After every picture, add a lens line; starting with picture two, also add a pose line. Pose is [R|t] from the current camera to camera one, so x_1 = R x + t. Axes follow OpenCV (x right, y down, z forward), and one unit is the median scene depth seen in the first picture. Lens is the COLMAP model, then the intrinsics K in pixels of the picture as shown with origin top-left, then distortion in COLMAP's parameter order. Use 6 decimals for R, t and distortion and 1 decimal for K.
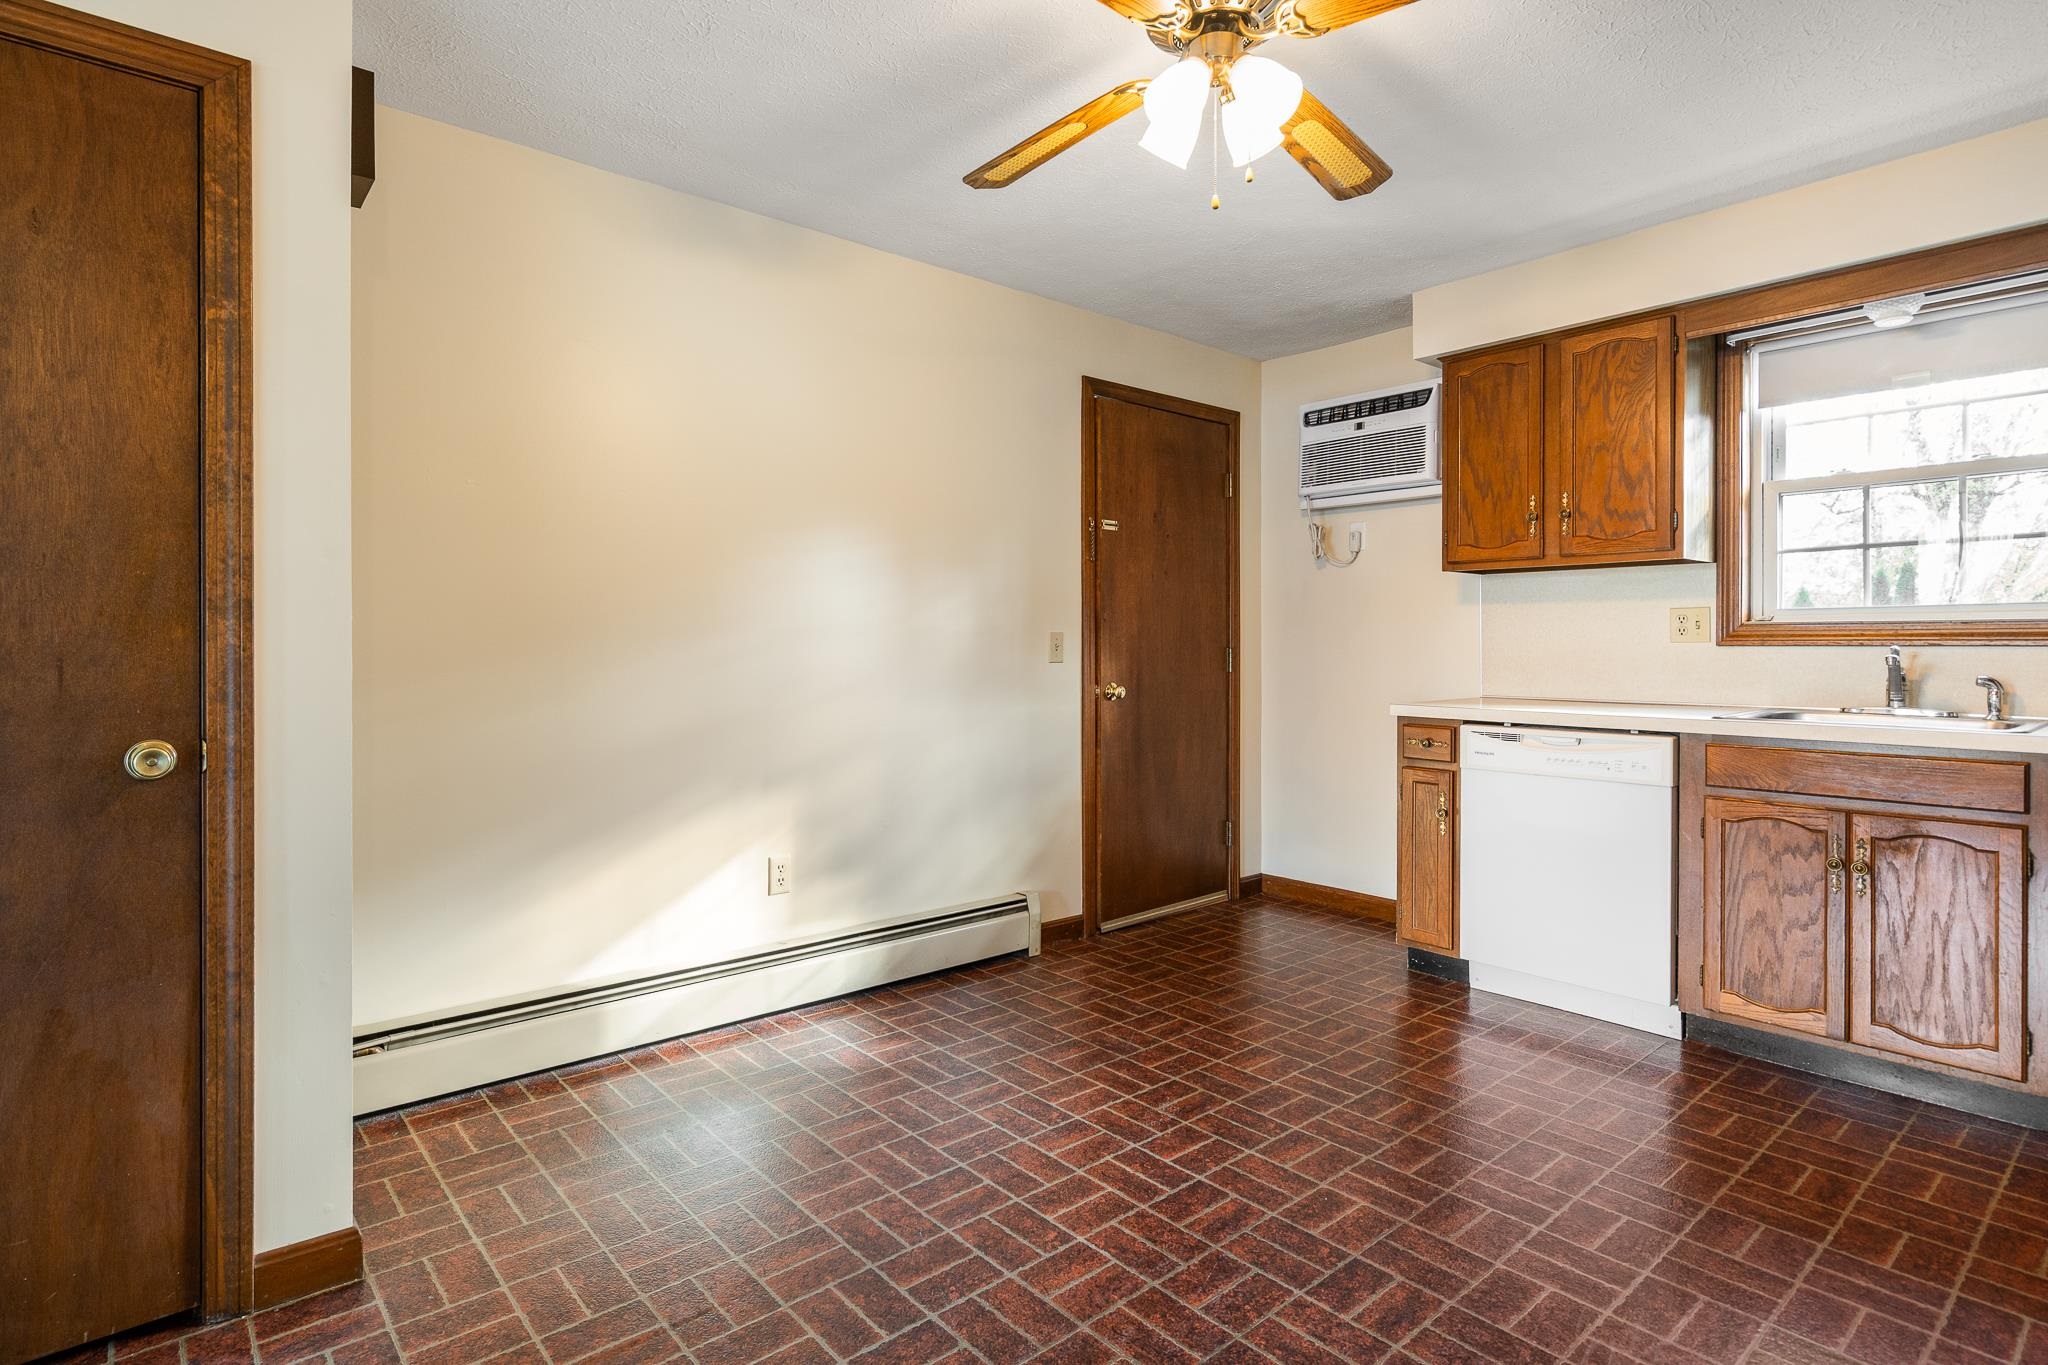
lens RADIAL K [[1050.0, 0, 1010.6], [0, 1050.0, 653.1], [0, 0, 1]] dist [0.000305, 0.000952]
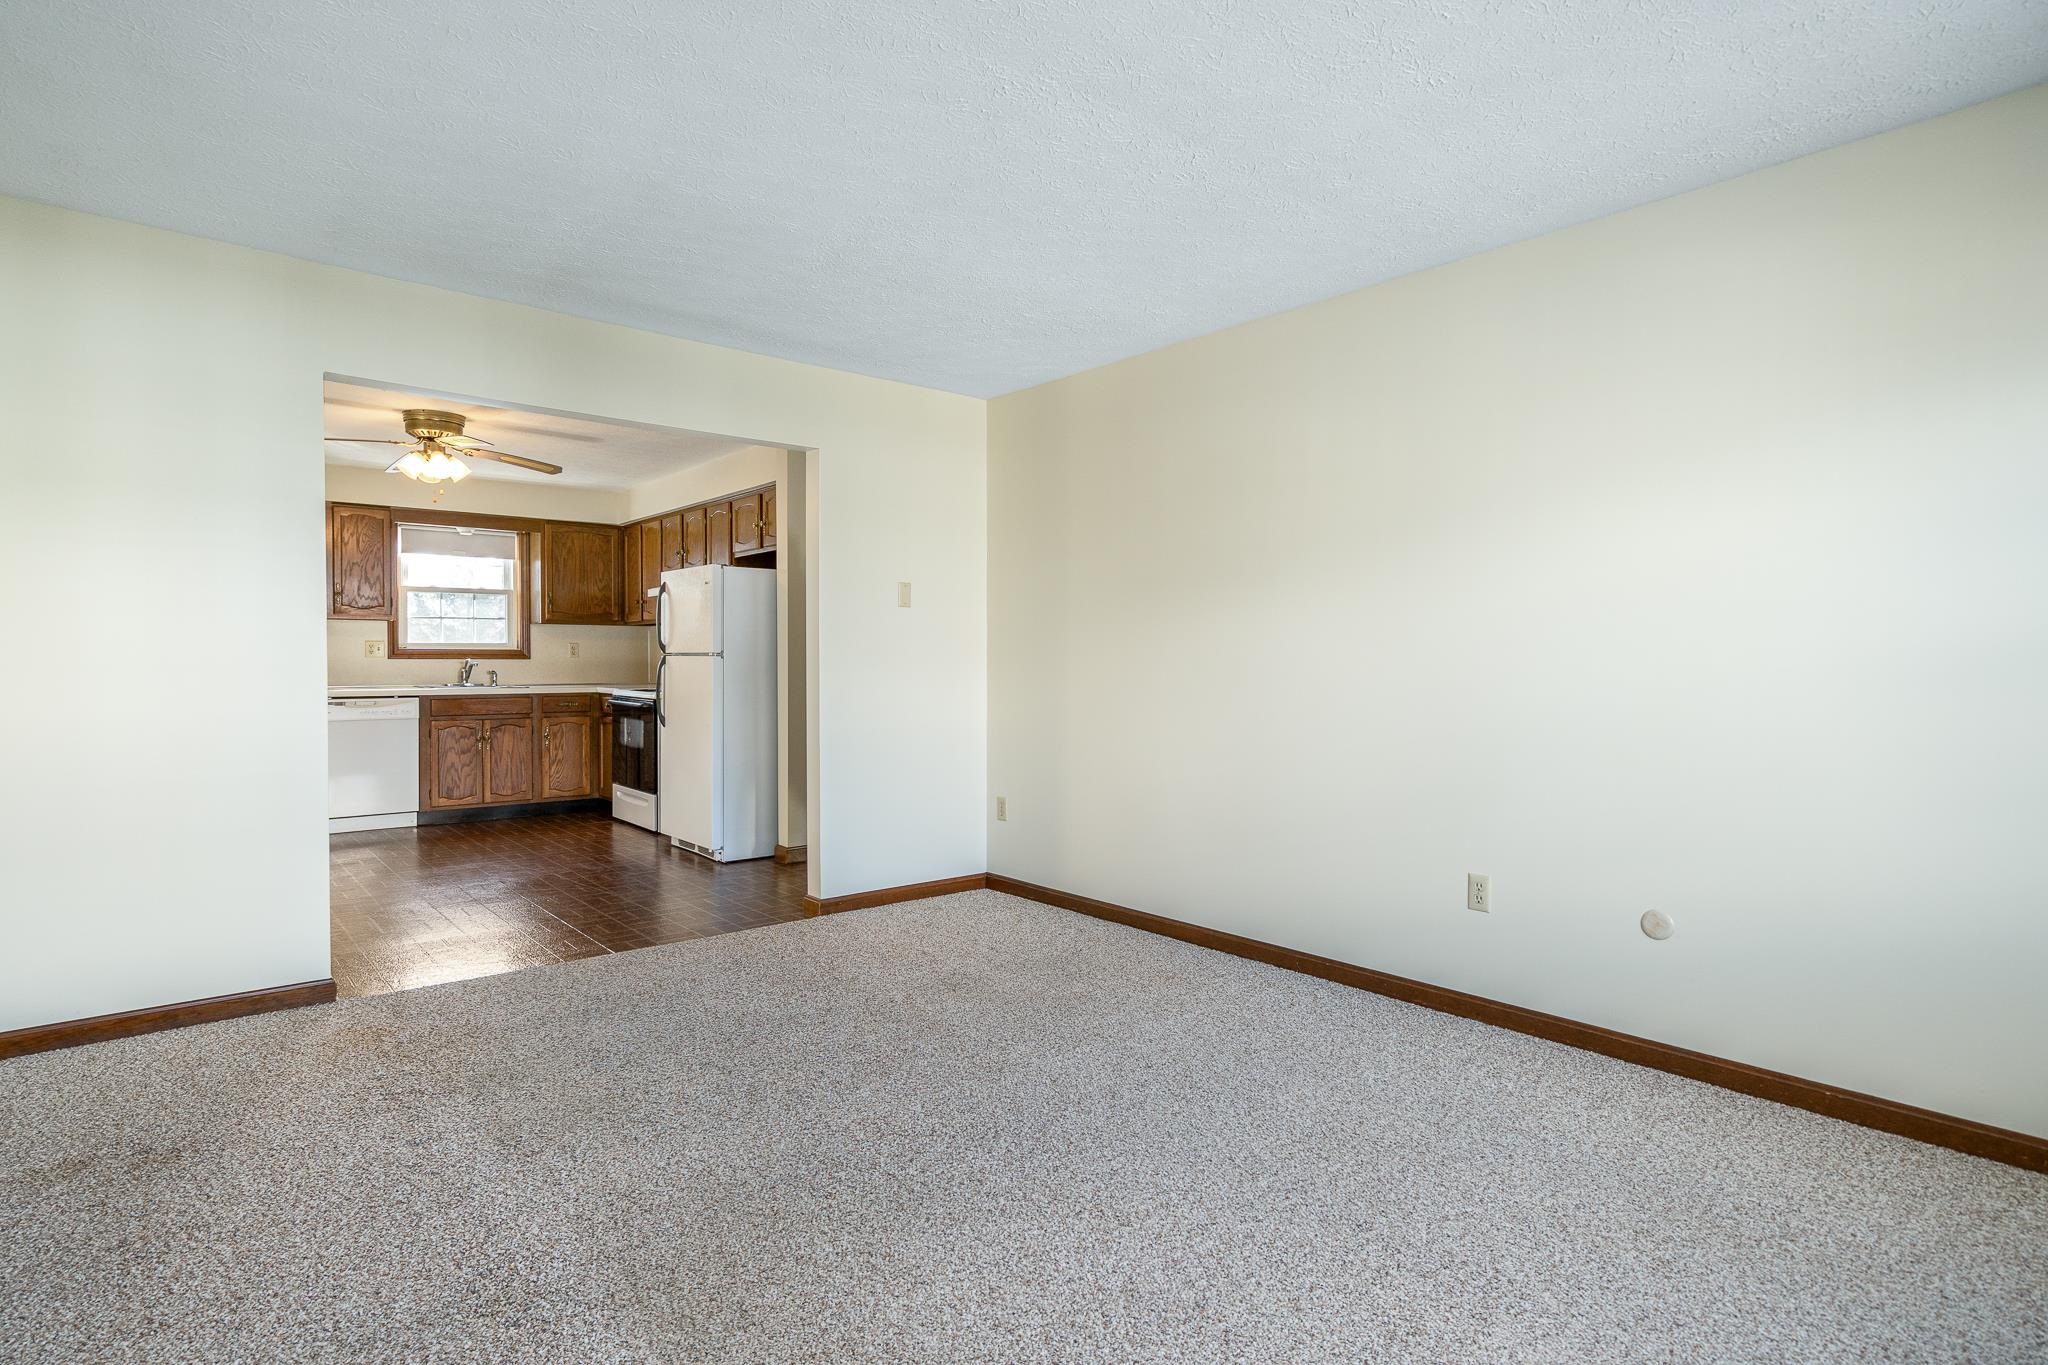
lens RADIAL K [[1050.0, 0, 1029.0], [0, 1050.0, 675.6], [0, 0, 1]] dist [0.000305, 0.000952]
pose [[-0.008512, -0.015997, 0.999836, -1.772243], [0.000547, 0.999872, 0.016002, -0.007261], [-0.999964, 0.000684, -0.008502, -0.370642]]
